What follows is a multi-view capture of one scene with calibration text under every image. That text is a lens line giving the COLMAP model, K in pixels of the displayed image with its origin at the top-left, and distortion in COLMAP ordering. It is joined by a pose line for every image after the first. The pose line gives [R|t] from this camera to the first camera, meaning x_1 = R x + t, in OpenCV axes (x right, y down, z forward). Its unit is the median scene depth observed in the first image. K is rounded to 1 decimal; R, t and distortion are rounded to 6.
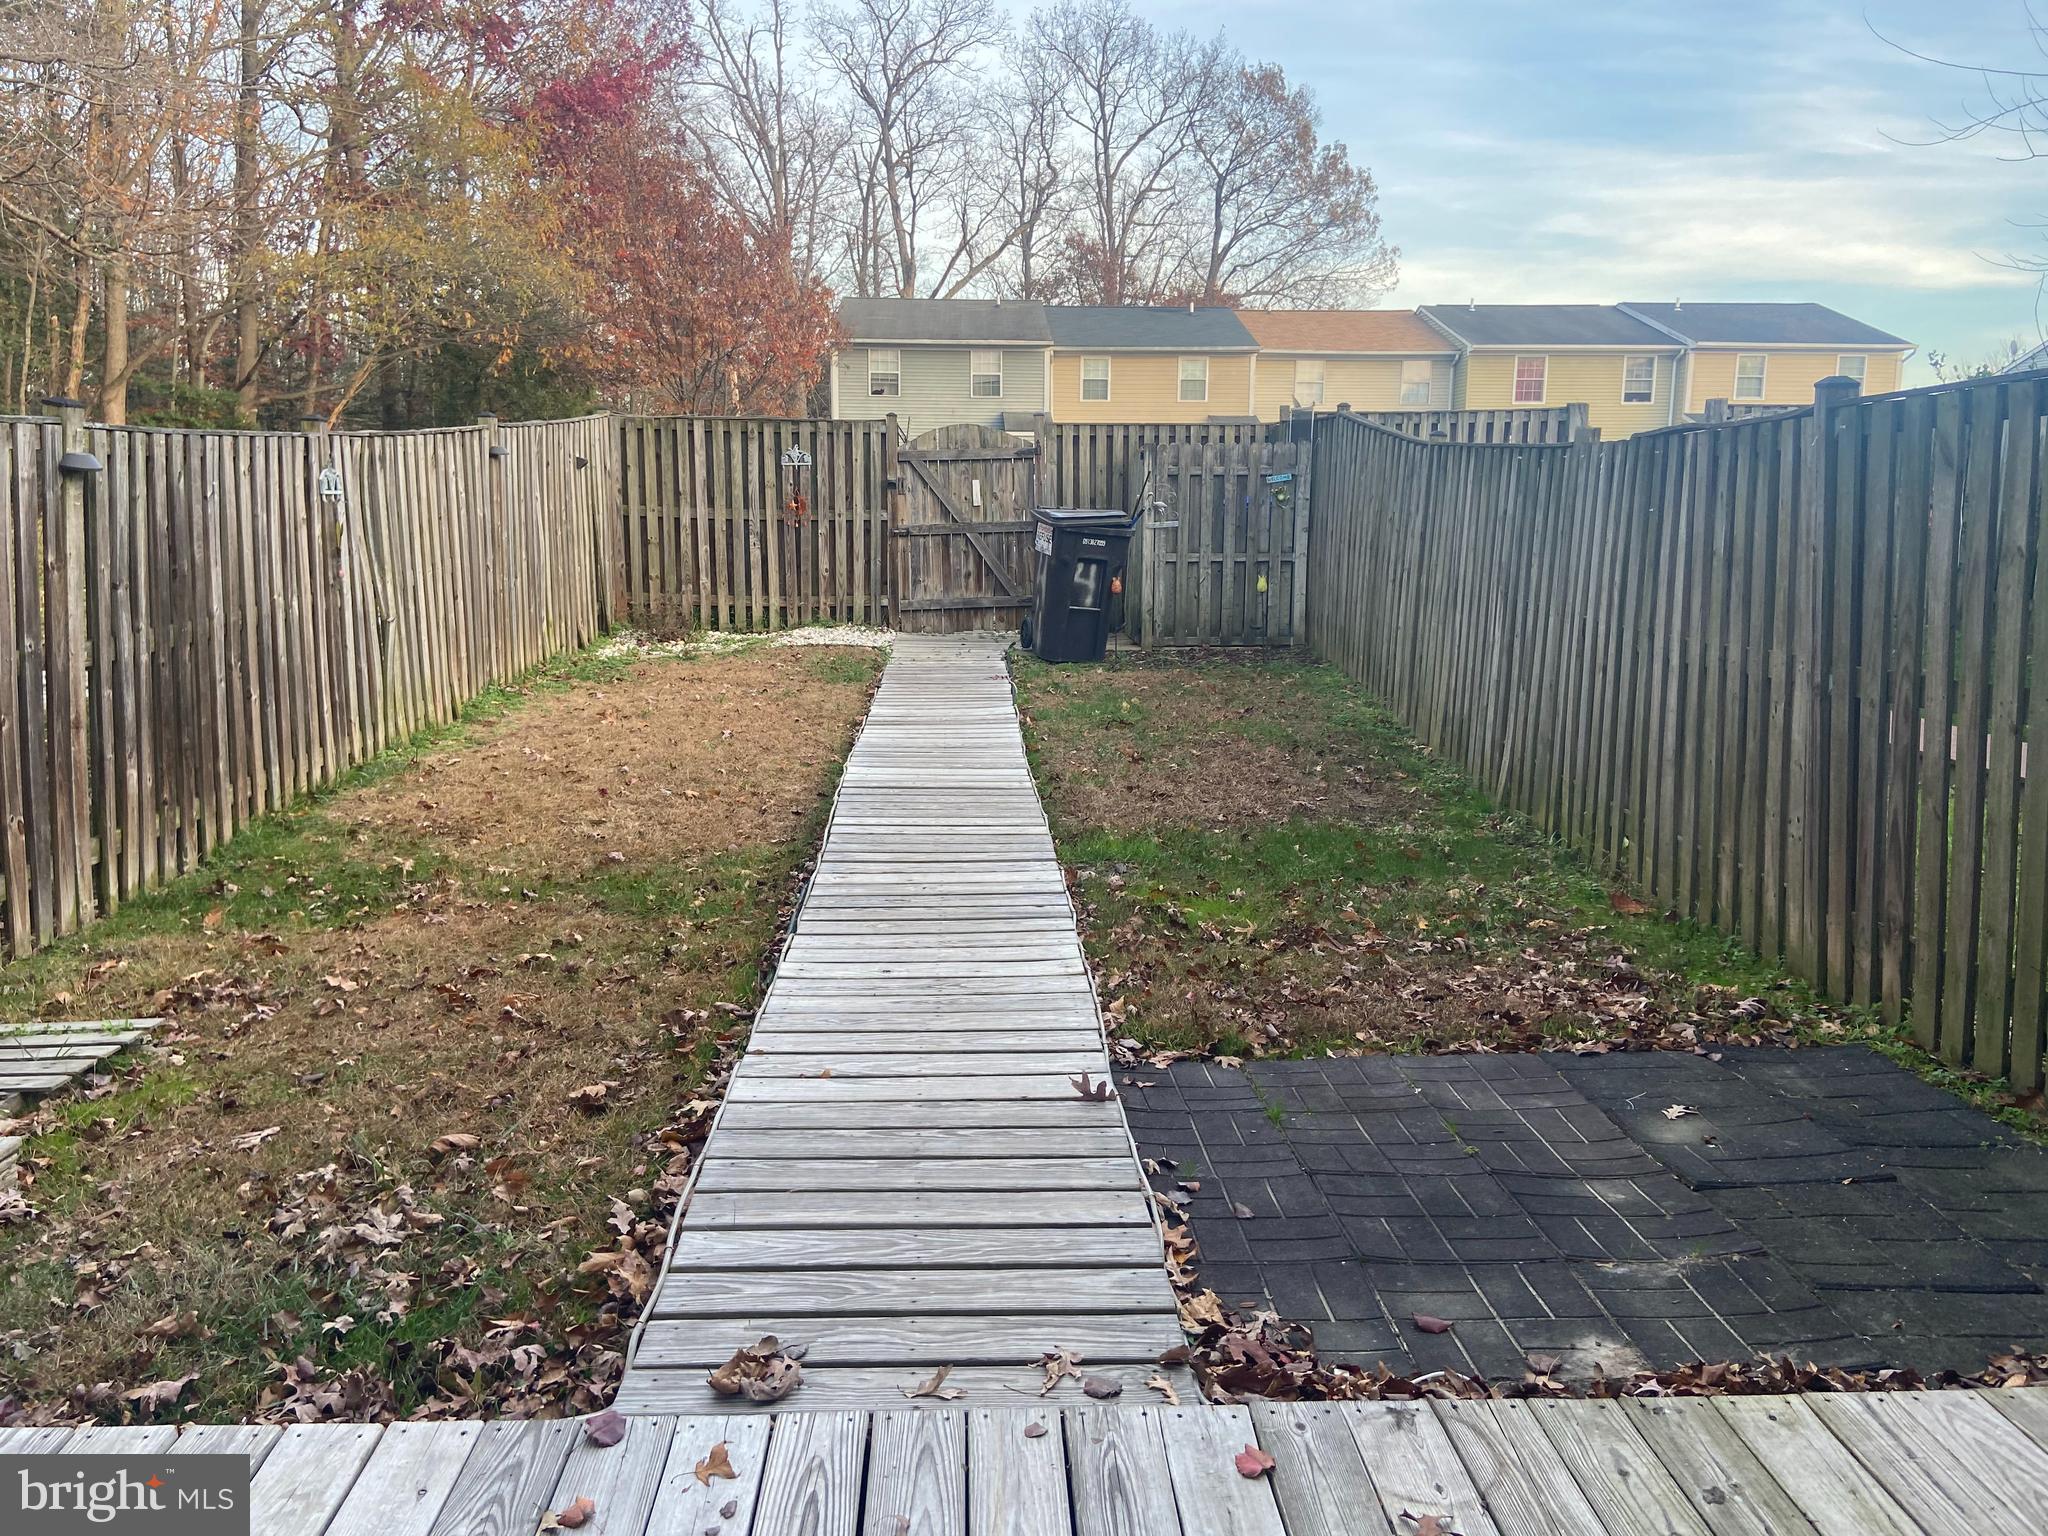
lens RADIAL K [[1564.5, 0, 1024.0], [0, 1564.5, 768.0], [0, 0, 1]] dist [-0.000892, -0.000803]
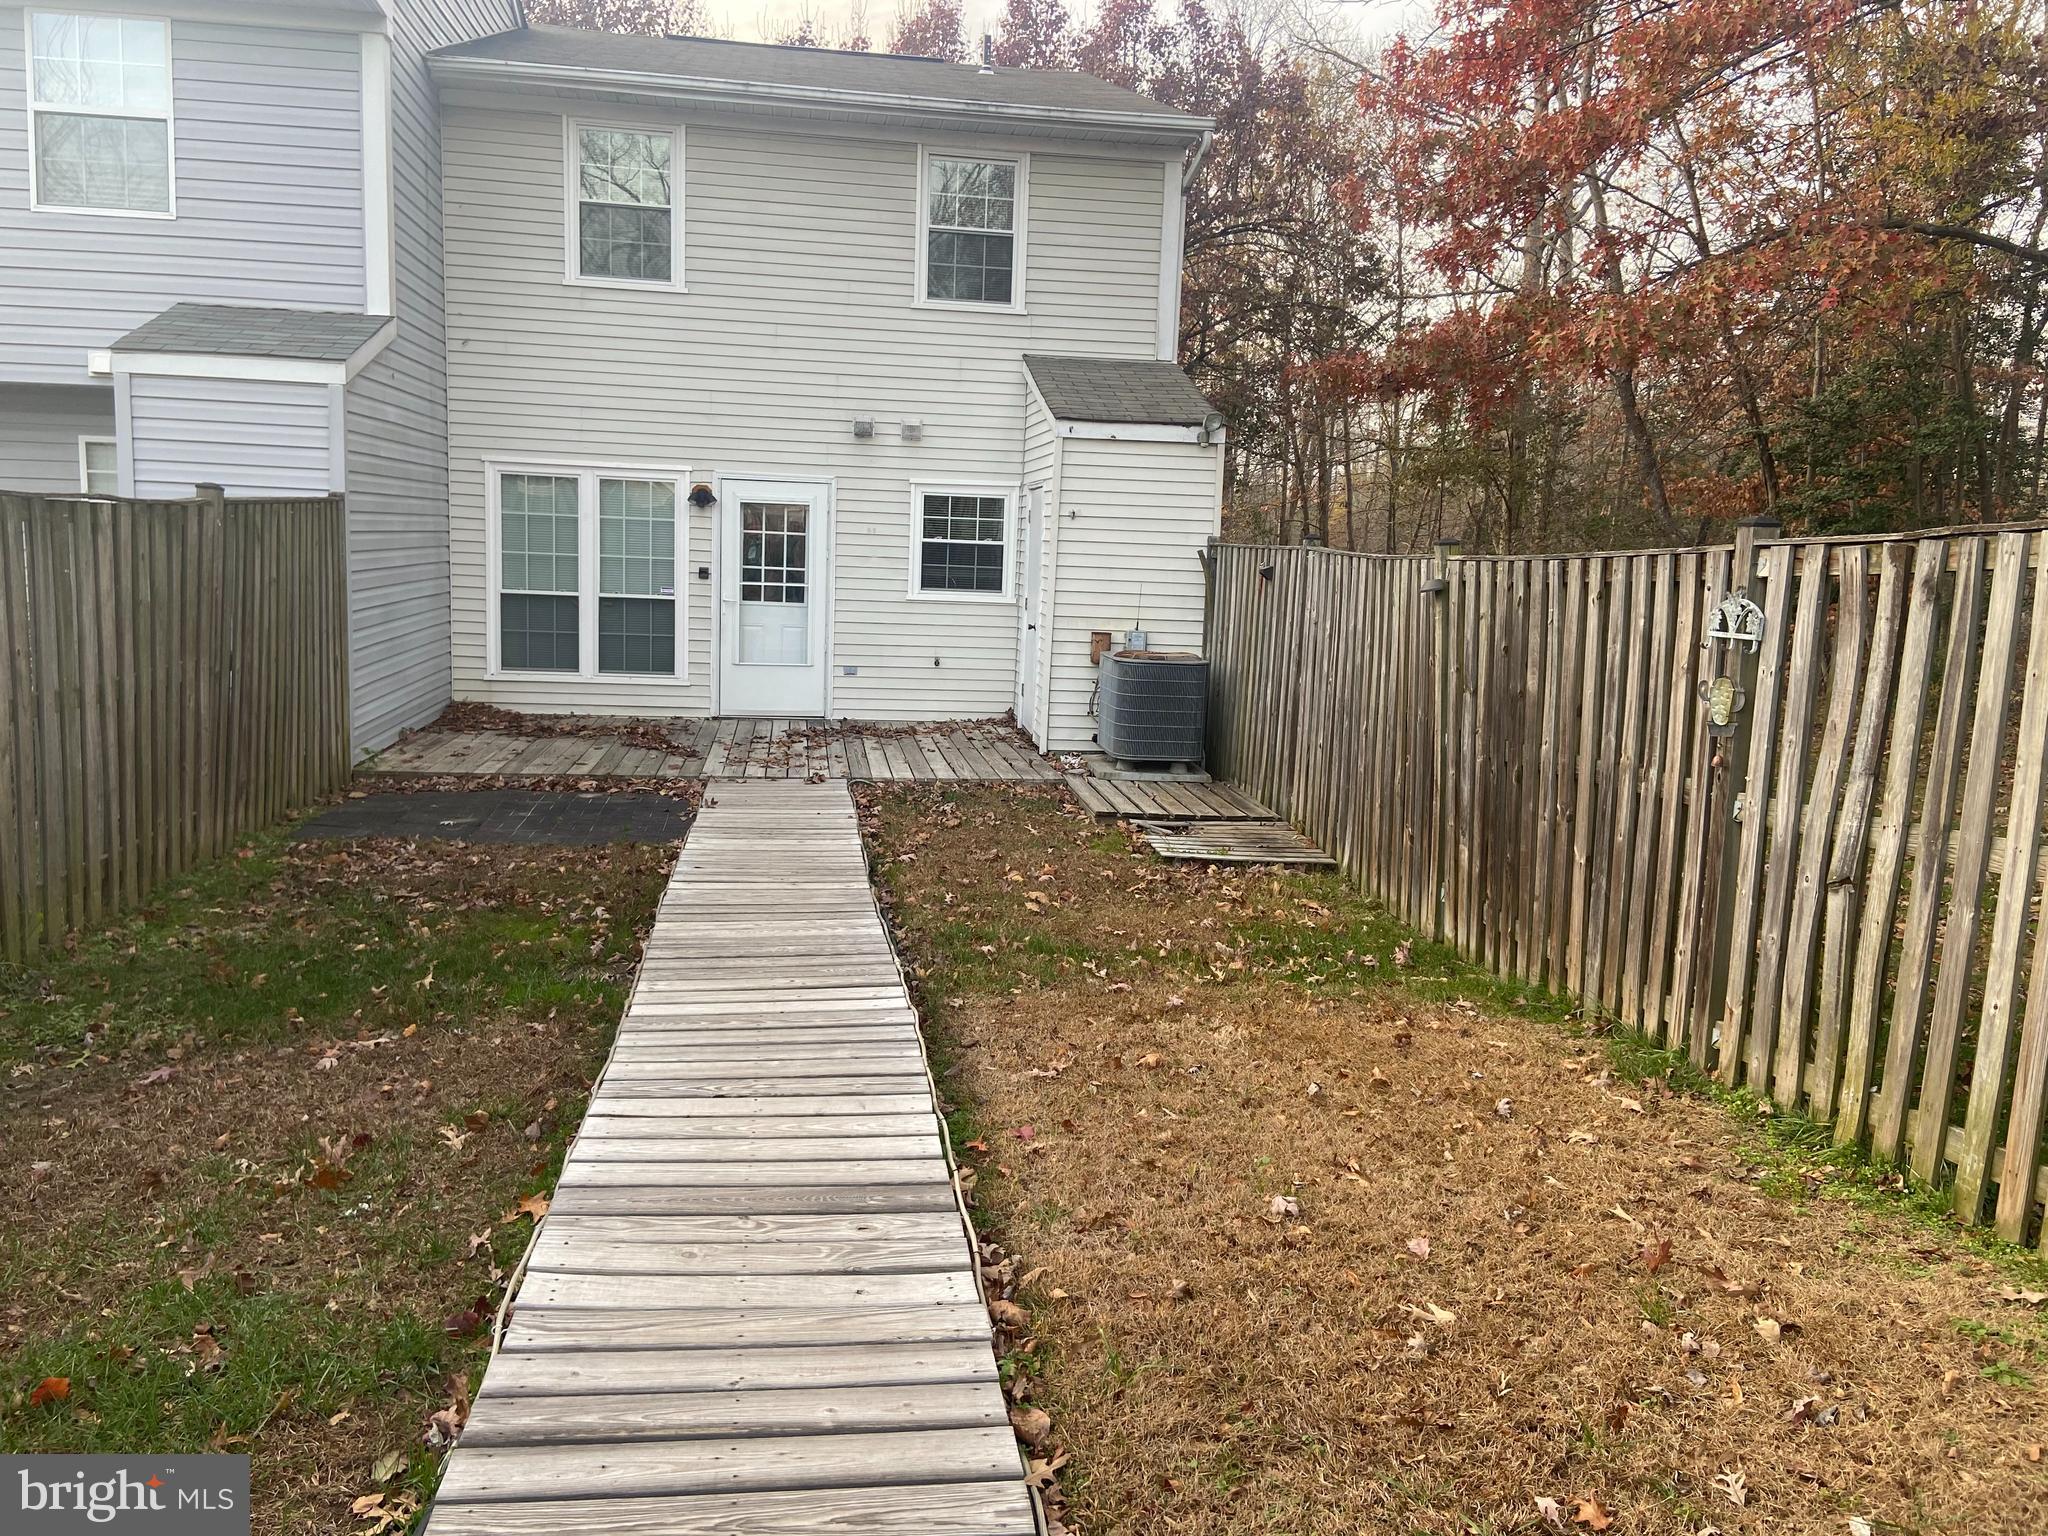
lens RADIAL K [[1564.5, 0, 1024.0], [0, 1564.5, 768.0], [0, 0, 1]] dist [-0.000892, -0.000803]
pose [[-0.995093, -0.028679, -0.094691, -0.119376], [-0.055841, 0.952859, 0.298231, -0.362958], [0.081675, 0.302055, -0.949785, 1.942104]]
